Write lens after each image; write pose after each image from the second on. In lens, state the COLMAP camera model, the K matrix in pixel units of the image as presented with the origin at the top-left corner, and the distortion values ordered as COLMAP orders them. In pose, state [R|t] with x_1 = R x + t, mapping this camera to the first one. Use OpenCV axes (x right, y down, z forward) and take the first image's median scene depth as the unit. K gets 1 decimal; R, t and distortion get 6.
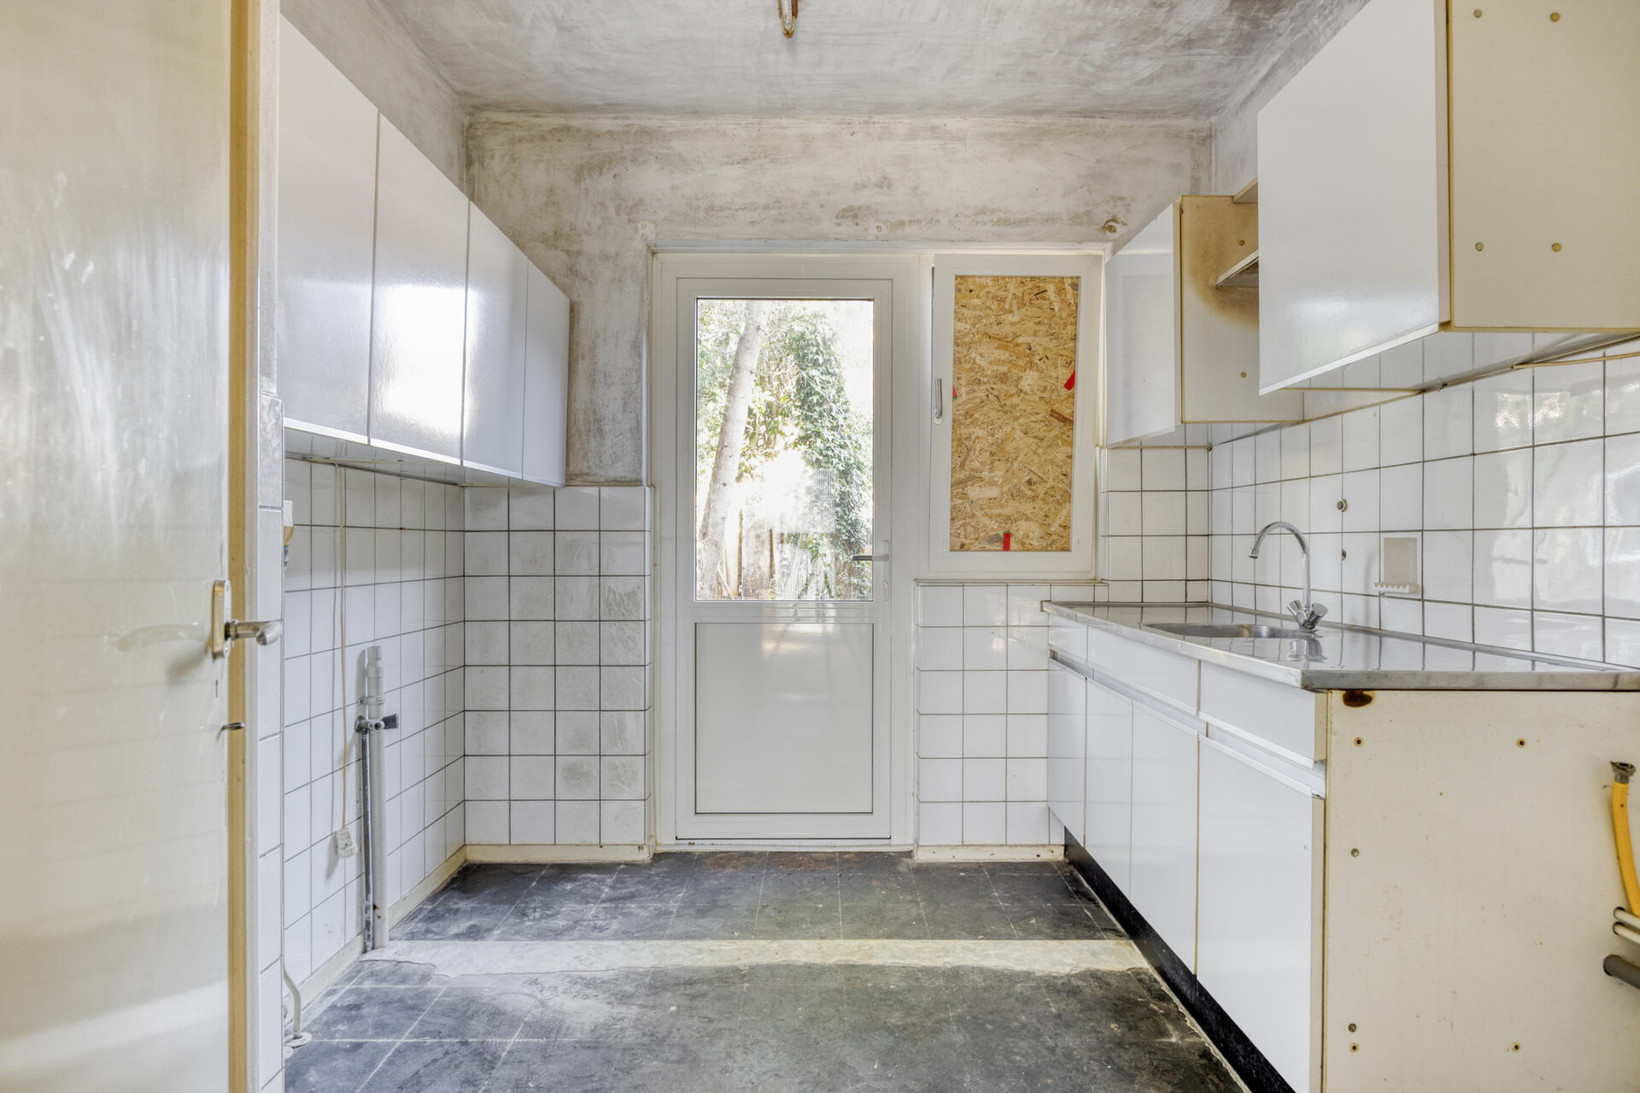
lens RADIAL K [[908.3, 0, 819.5], [0, 908.3, 545.2], [0, 0, 1]] dist [0.000068, 0.001177]
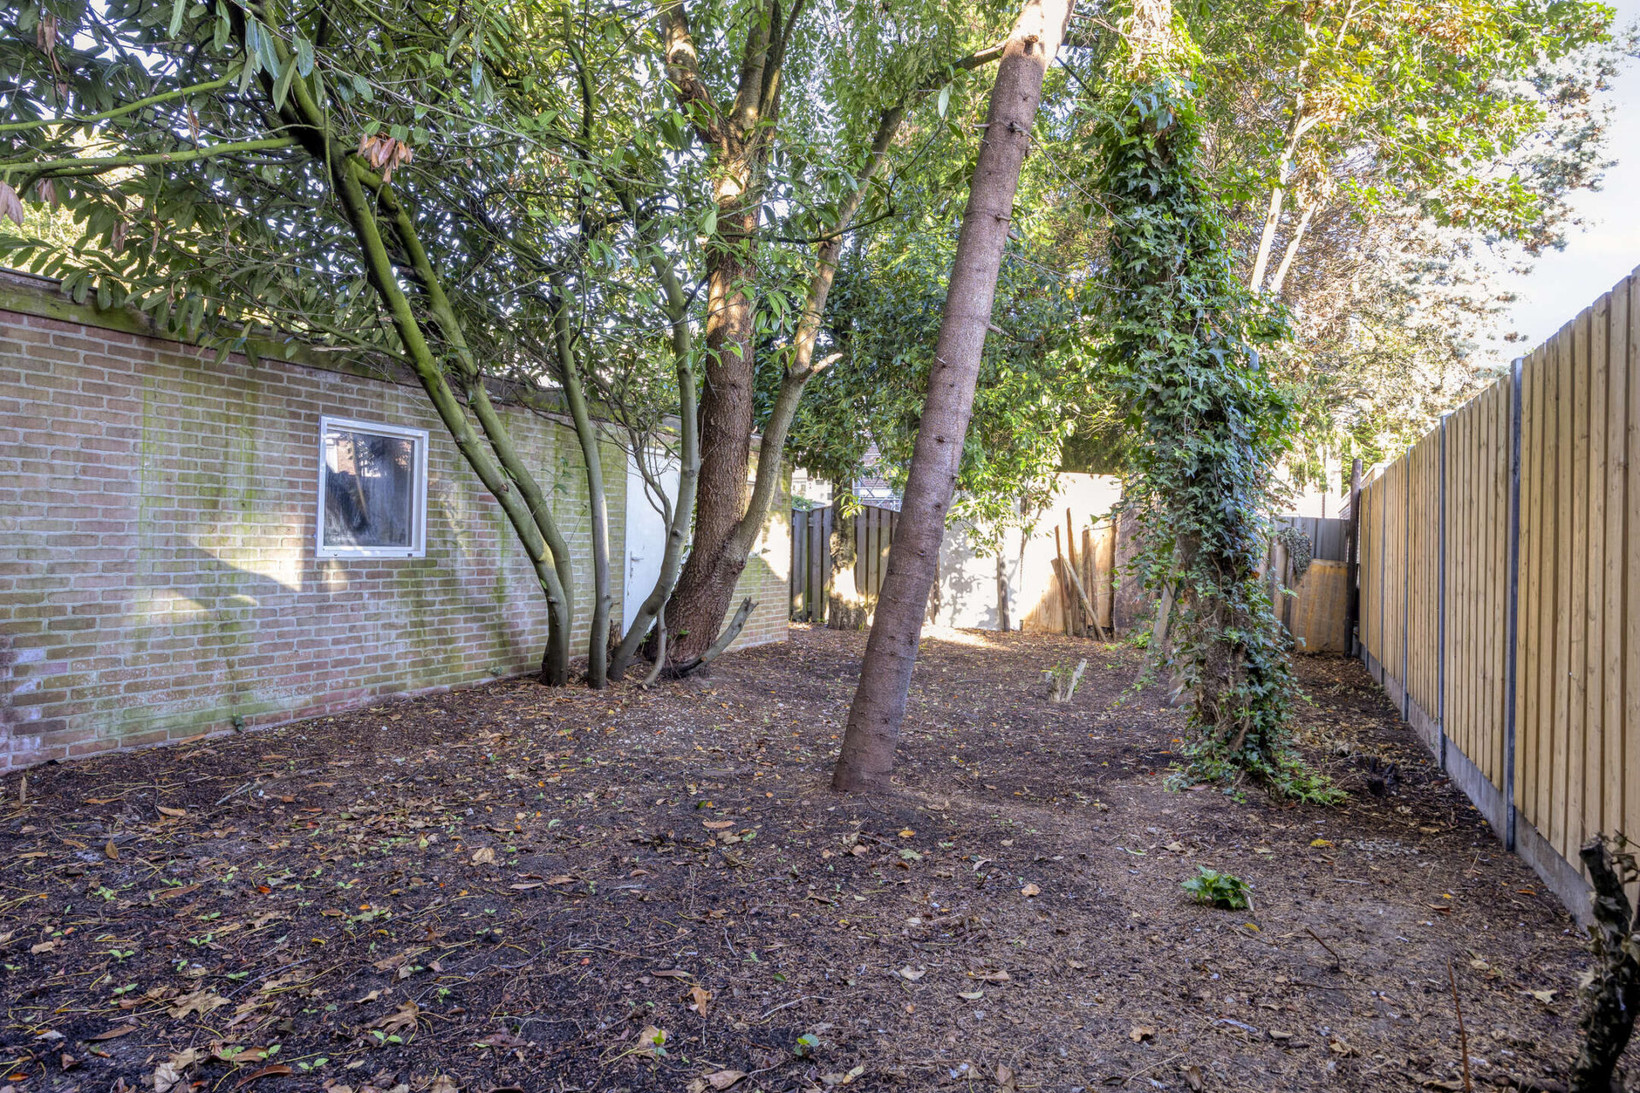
lens RADIAL K [[908.3, 0, 804.6], [0, 908.3, 536.4], [0, 0, 1]] dist [0.000068, 0.001177]
pose [[0.885816, 0.014011, -0.463825, 0.062987], [-0.022693, 0.999656, -0.013143, -0.003335], [0.463481, 0.022167, 0.885829, 0.466579]]
